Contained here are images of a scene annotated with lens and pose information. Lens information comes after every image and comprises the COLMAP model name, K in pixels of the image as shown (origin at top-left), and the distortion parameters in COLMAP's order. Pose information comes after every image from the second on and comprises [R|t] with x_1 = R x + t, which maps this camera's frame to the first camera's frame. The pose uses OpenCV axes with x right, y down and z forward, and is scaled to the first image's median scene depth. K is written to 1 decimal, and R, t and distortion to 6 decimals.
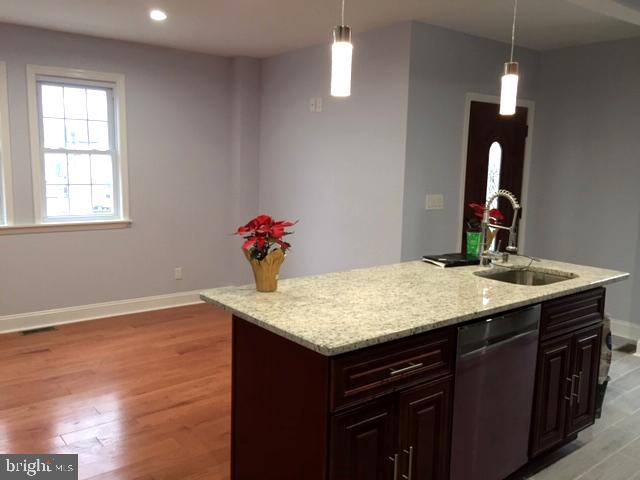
lens RADIAL K [[545.2, 0, 322.5], [0, 545.2, 242.3], [0, 0, 1]] dist [0.057493, -0.040106]
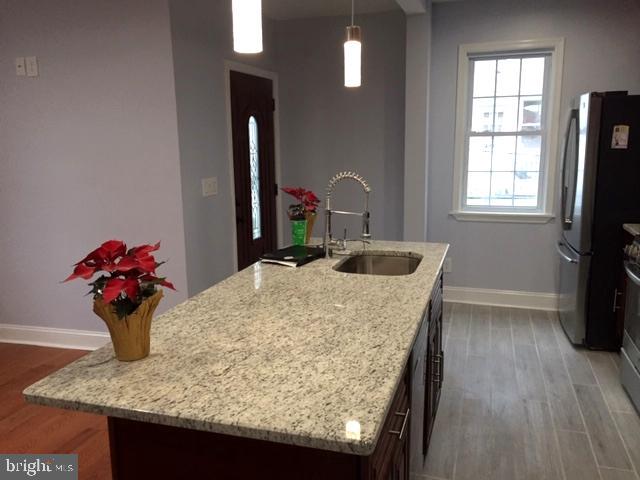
lens RADIAL K [[545.2, 0, 318.2], [0, 545.2, 237.3], [0, 0, 1]] dist [0.057493, -0.040106]
pose [[0.827179, -0.135004, 0.545480, -0.272183], [0.112219, 0.990845, 0.075059, -0.079259], [-0.550619, -0.000875, 0.834756, 0.362424]]
